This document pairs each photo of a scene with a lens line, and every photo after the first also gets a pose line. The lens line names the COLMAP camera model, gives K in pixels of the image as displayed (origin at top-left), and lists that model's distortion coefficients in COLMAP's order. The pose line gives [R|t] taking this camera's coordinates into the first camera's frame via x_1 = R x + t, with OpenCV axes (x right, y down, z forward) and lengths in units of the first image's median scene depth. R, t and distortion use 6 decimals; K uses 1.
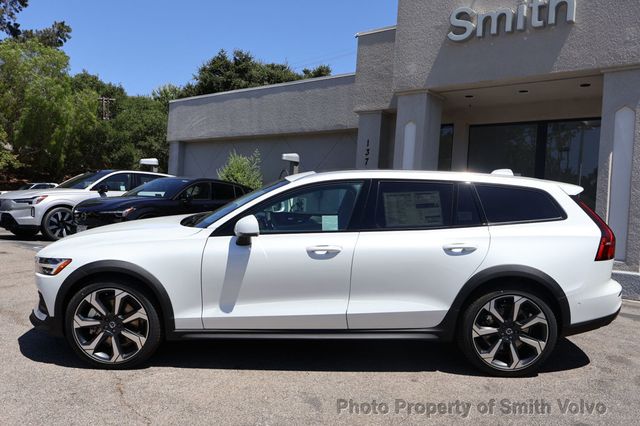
lens RADIAL K [[542.6, 0, 313.7], [0, 542.6, 227.1], [0, 0, 1]] dist [-0.019338, 0.011961]
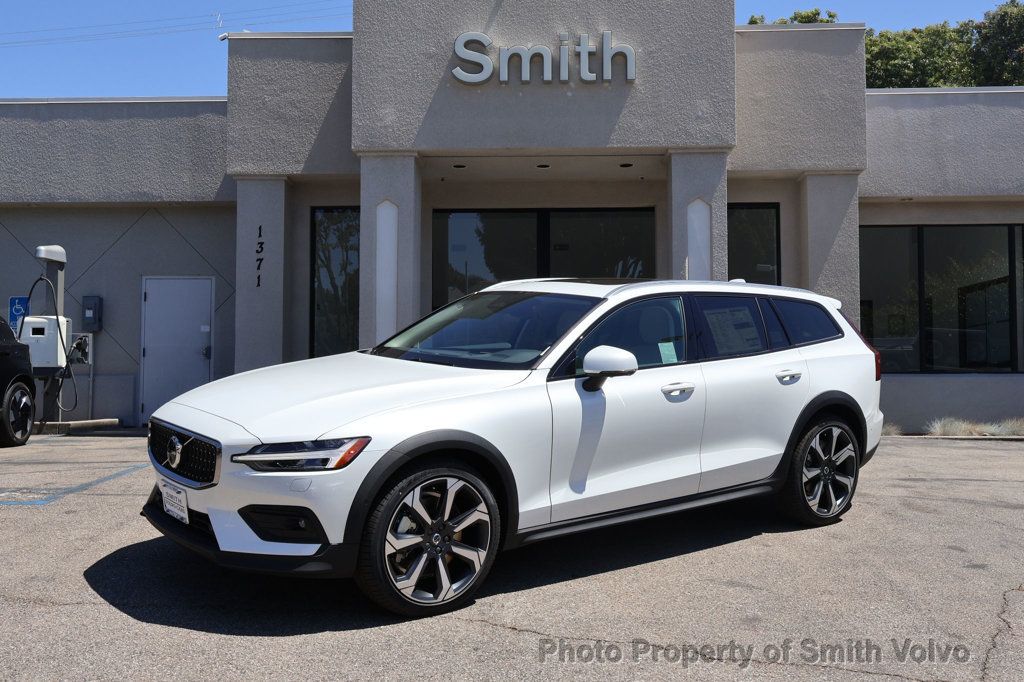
lens RADIAL K [[1037.8, 0, 512.6], [0, 1037.8, 336.0], [0, 0, 1]] dist [0.014637, 0.000000]
pose [[0.765333, -0.033566, 0.642759, -0.570120], [0.066178, 0.997450, -0.026710, -0.003568], [-0.640224, 0.062979, 0.765603, 0.032580]]
